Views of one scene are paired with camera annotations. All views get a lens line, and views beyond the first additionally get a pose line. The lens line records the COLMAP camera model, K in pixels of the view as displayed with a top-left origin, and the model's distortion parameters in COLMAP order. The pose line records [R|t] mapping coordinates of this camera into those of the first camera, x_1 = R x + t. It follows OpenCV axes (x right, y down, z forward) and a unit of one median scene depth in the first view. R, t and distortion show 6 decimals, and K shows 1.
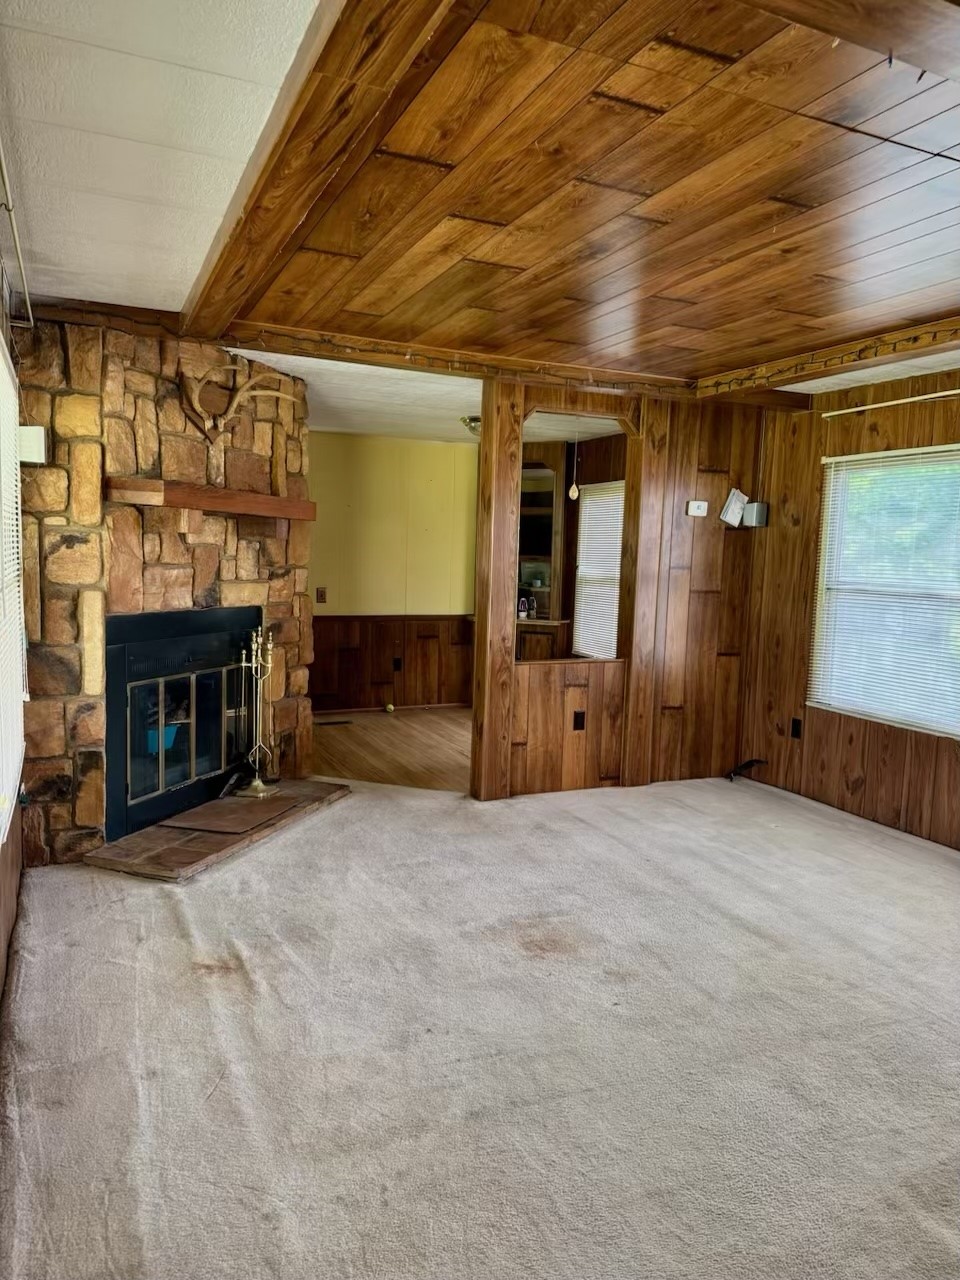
lens RADIAL K [[899.7, 0, 483.9], [0, 899.7, 643.2], [0, 0, 1]] dist [0.026325, -0.006039]
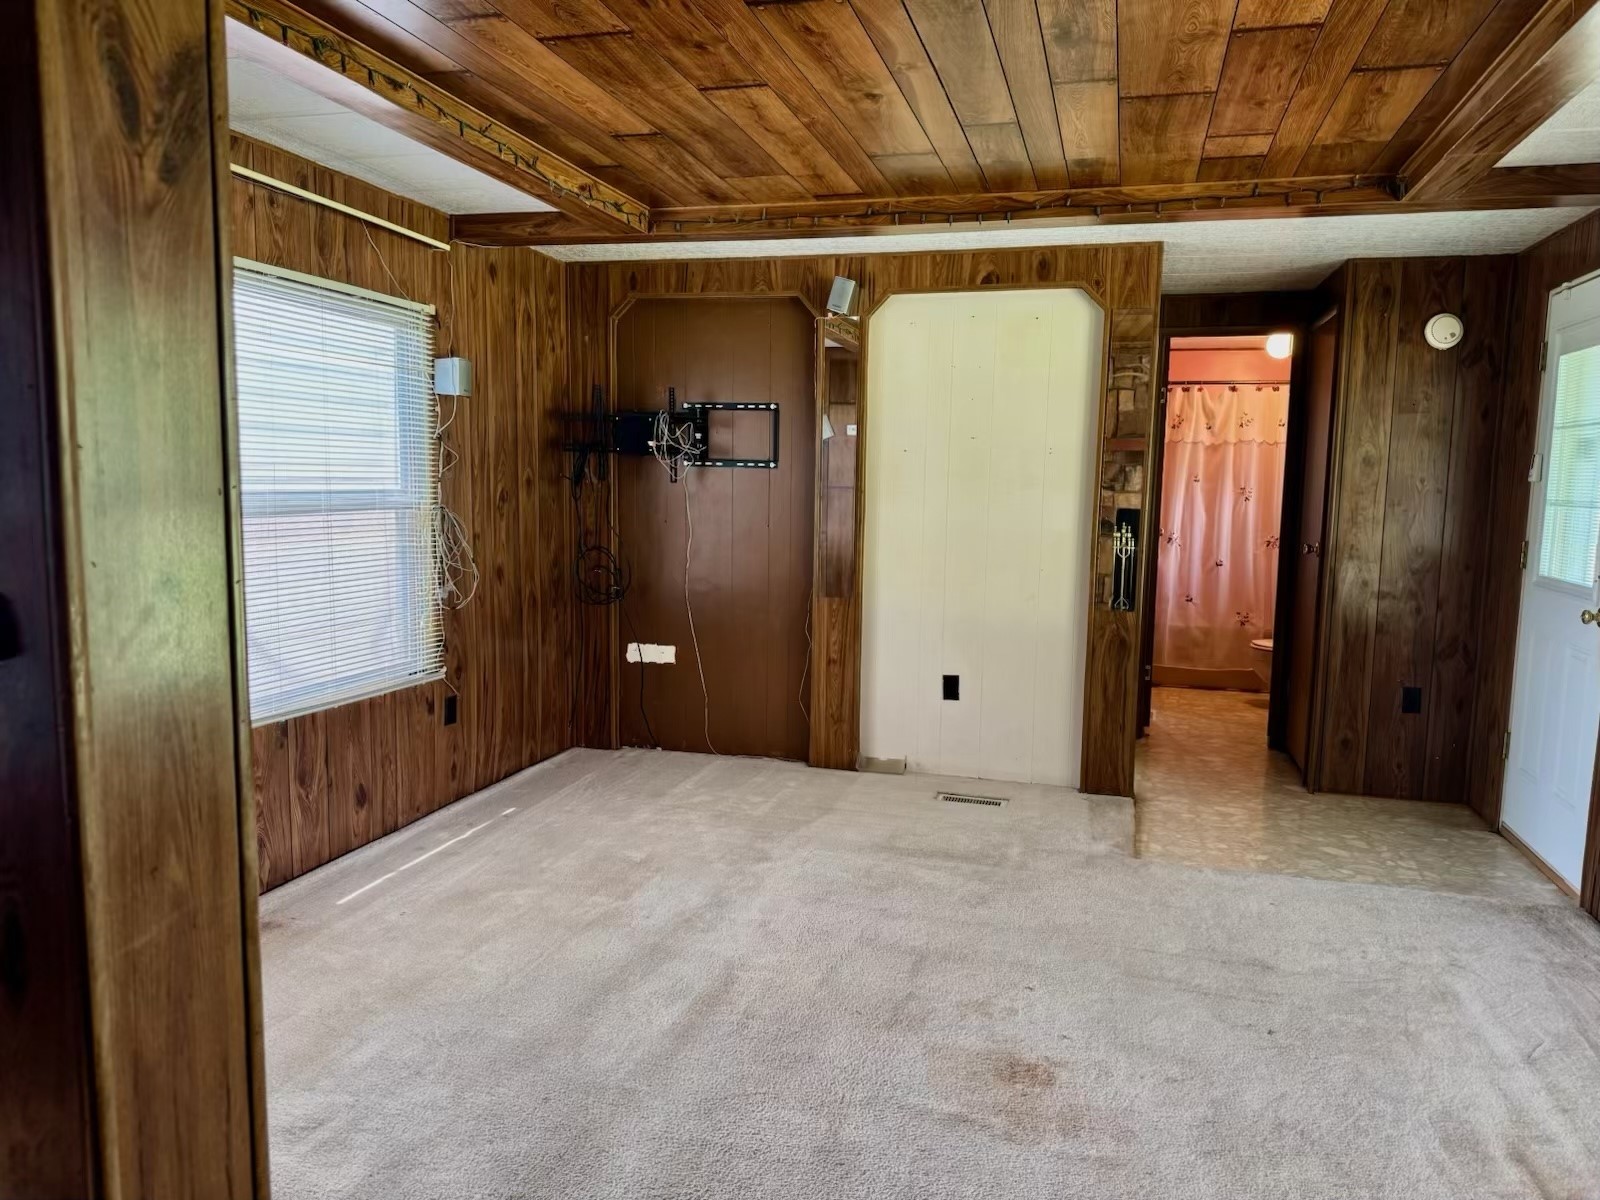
lens RADIAL K [[1124.6, 0, 802.9], [0, 1124.6, 596.6], [0, 0, 1]] dist [0.026325, -0.006039]
pose [[-0.765430, -0.116596, 0.632868, -0.289269], [0.025338, 0.977226, 0.210683, -0.175297], [-0.643020, 0.177299, -0.745044, 1.655706]]
